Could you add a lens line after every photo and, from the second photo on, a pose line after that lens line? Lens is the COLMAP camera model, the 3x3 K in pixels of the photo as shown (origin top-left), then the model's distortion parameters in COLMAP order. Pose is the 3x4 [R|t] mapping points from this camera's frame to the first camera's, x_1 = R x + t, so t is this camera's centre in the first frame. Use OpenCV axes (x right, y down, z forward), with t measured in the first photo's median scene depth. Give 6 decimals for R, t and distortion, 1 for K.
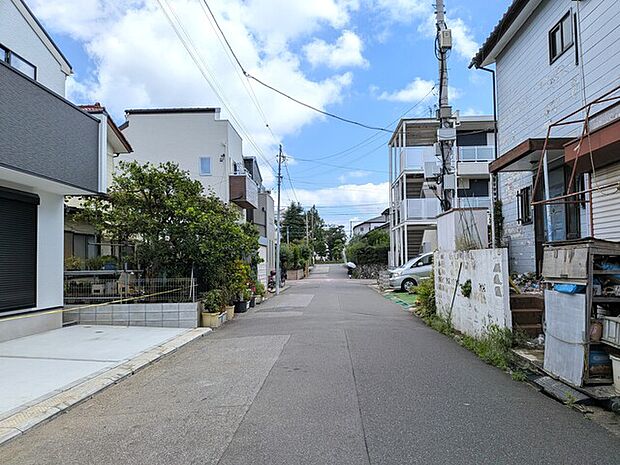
lens RADIAL K [[445.4, 0, 329.1], [0, 445.4, 244.7], [0, 0, 1]] dist [-0.006609, -0.015163]
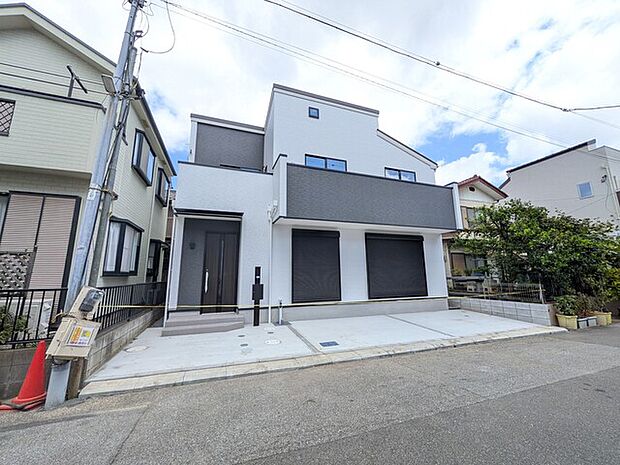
lens RADIAL K [[247.6, 0, 311.1], [0, 247.6, 230.0], [0, 0, 1]] dist [-0.001244, 0.000078]
pose [[0.355516, -0.153545, -0.921972, 0.130656], [0.039689, 0.988004, -0.149238, 0.002320], [0.933827, 0.016464, 0.357345, 0.138833]]
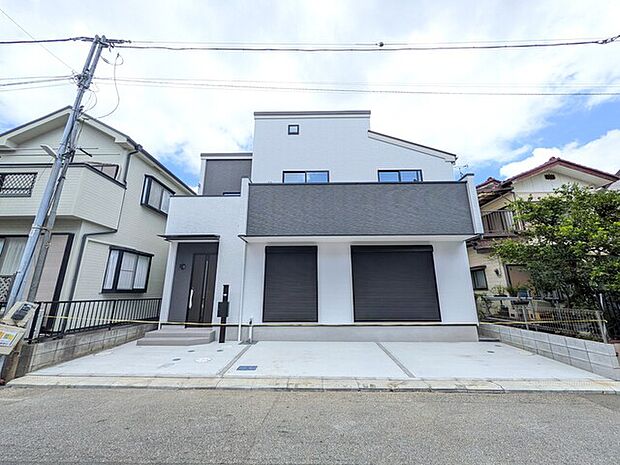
lens RADIAL K [[247.6, 0, 310.9], [0, 247.6, 230.0], [0, 0, 1]] dist [-0.001244, 0.000078]
pose [[-0.008159, -0.229099, -0.973369, 0.163711], [0.040943, 0.972509, -0.229240, 0.014022], [0.999128, -0.041723, 0.001445, 0.475742]]
